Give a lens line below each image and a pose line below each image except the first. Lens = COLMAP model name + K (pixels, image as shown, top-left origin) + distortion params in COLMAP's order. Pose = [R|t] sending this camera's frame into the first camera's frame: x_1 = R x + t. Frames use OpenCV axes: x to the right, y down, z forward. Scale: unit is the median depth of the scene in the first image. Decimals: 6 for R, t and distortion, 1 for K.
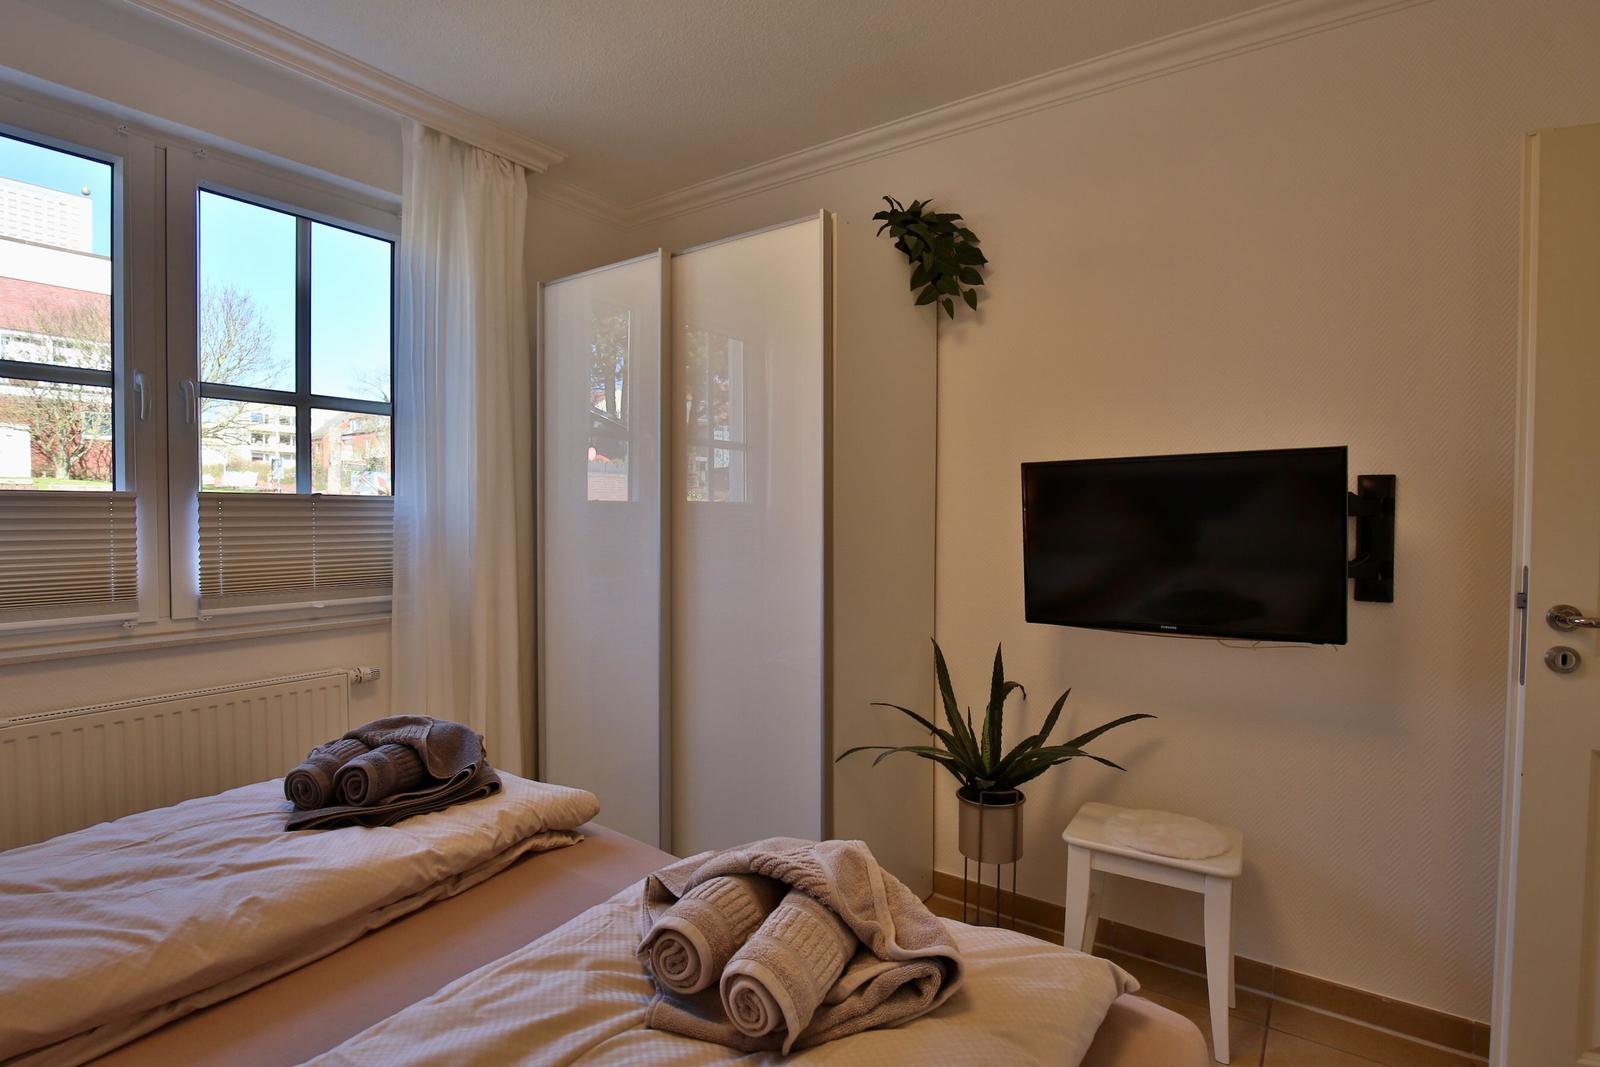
lens RADIAL K [[770.1, 0, 804.4], [0, 770.1, 531.6], [0, 0, 1]] dist [-0.021035, 0.000530]
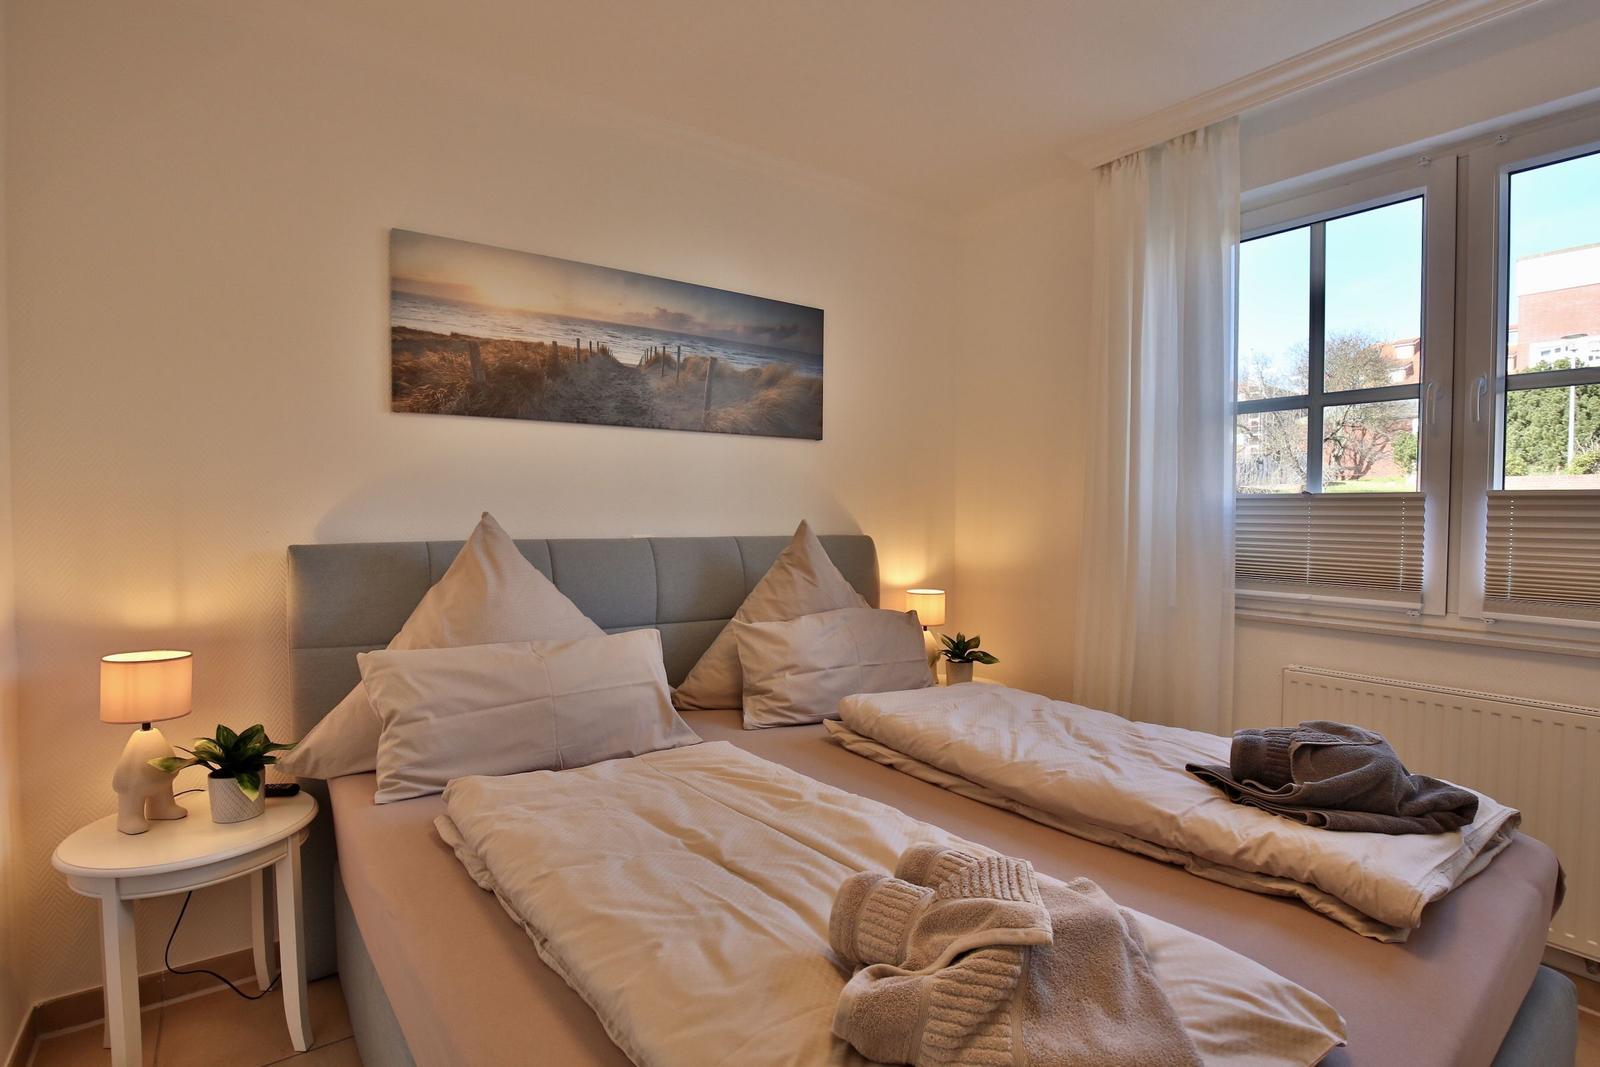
lens RADIAL K [[770.1, 0, 804.4], [0, 770.1, 531.6], [0, 0, 1]] dist [-0.021035, 0.000530]
pose [[-0.300328, 0.018534, -0.953656, 0.617111], [-0.029766, 0.999142, 0.028793, -0.001777], [0.953371, 0.037034, -0.299519, 0.716371]]
